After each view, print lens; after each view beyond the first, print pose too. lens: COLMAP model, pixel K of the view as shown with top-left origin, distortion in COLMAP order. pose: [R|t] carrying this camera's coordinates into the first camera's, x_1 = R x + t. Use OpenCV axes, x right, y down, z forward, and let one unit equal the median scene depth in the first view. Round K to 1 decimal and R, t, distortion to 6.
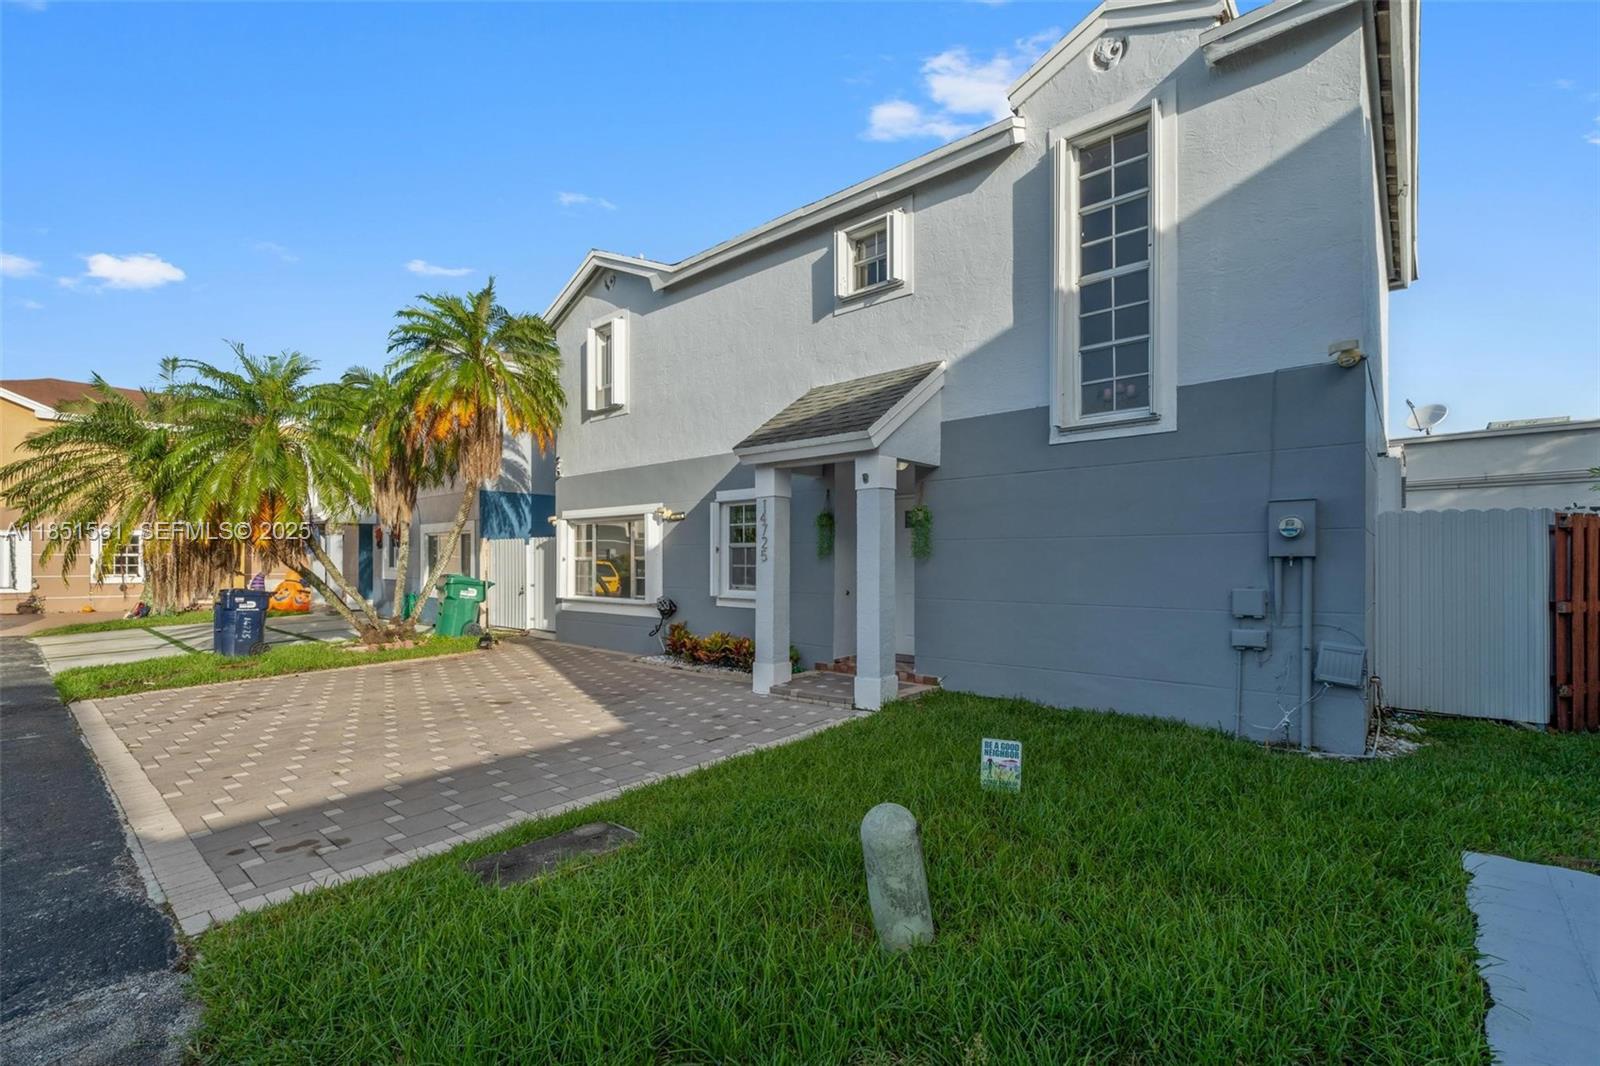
lens RADIAL K [[707.7, 0, 775.6], [0, 707.7, 548.4], [0, 0, 1]] dist [-0.001374, -0.000531]
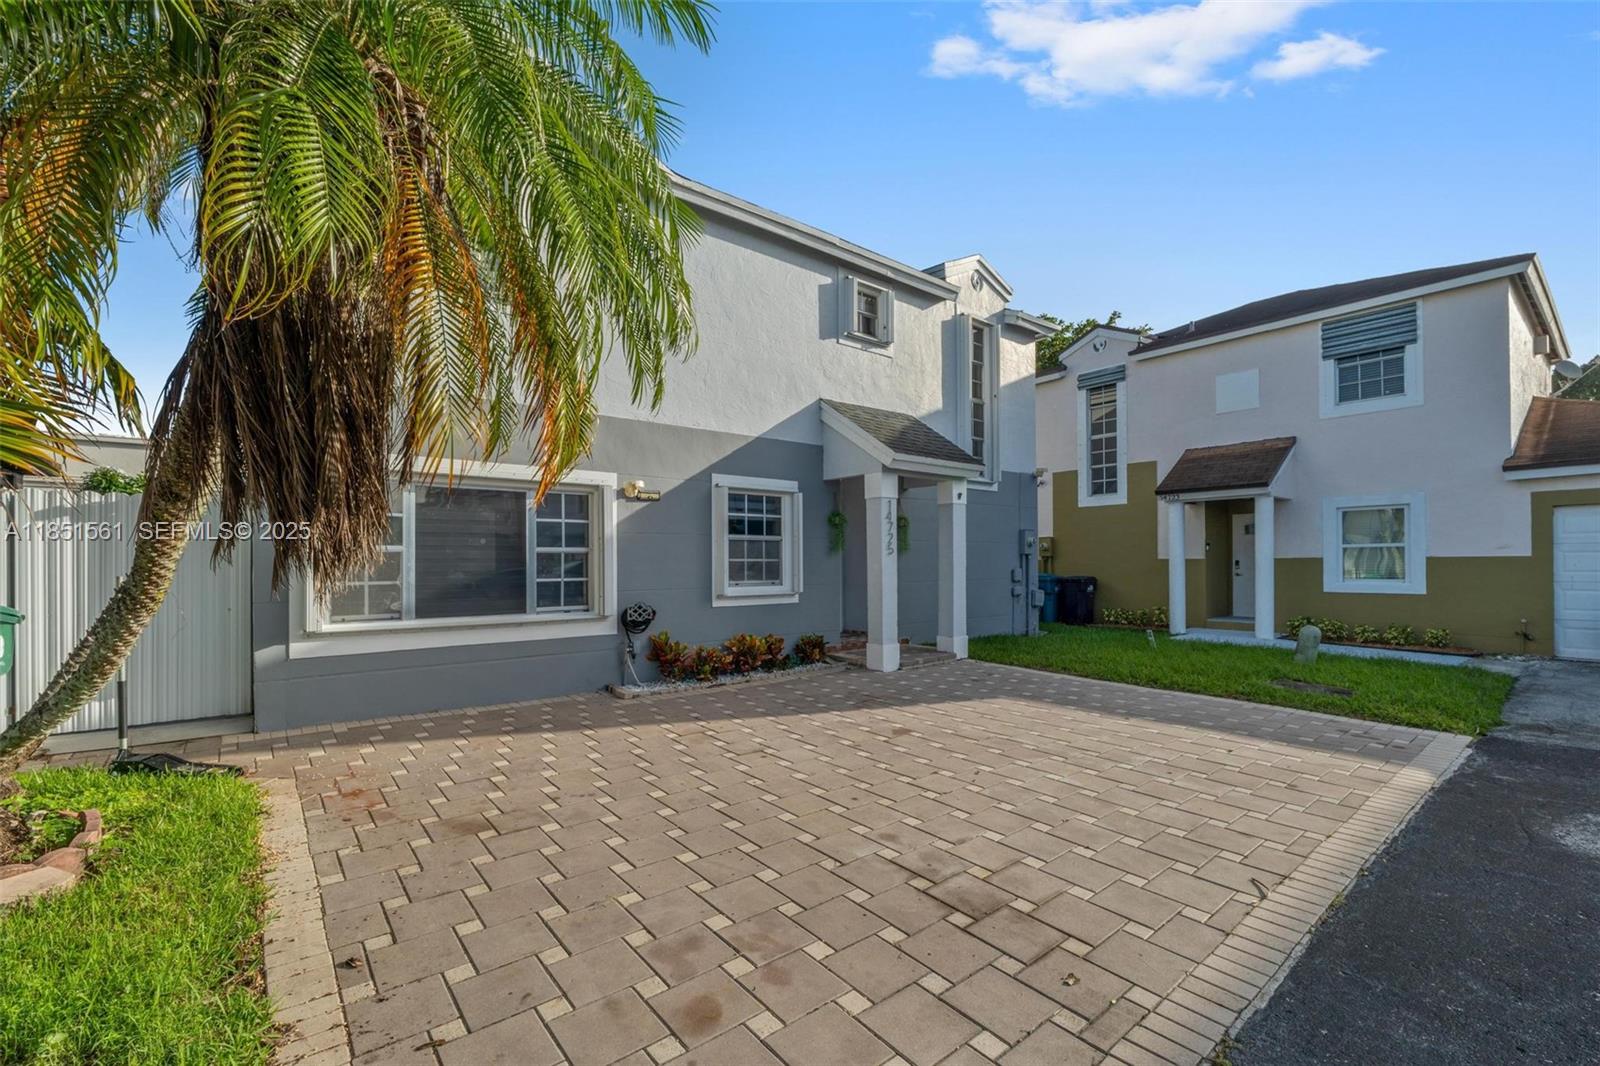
lens RADIAL K [[683.4, 0, 811.8], [0, 683.4, 550.8], [0, 0, 1]] dist [-0.011588, 0.000096]
pose [[0.142235, 0.016144, 0.989701, -0.945146], [-0.014341, 0.999796, -0.014248, 0.025044], [-0.989729, -0.012167, 0.142437, 0.816154]]
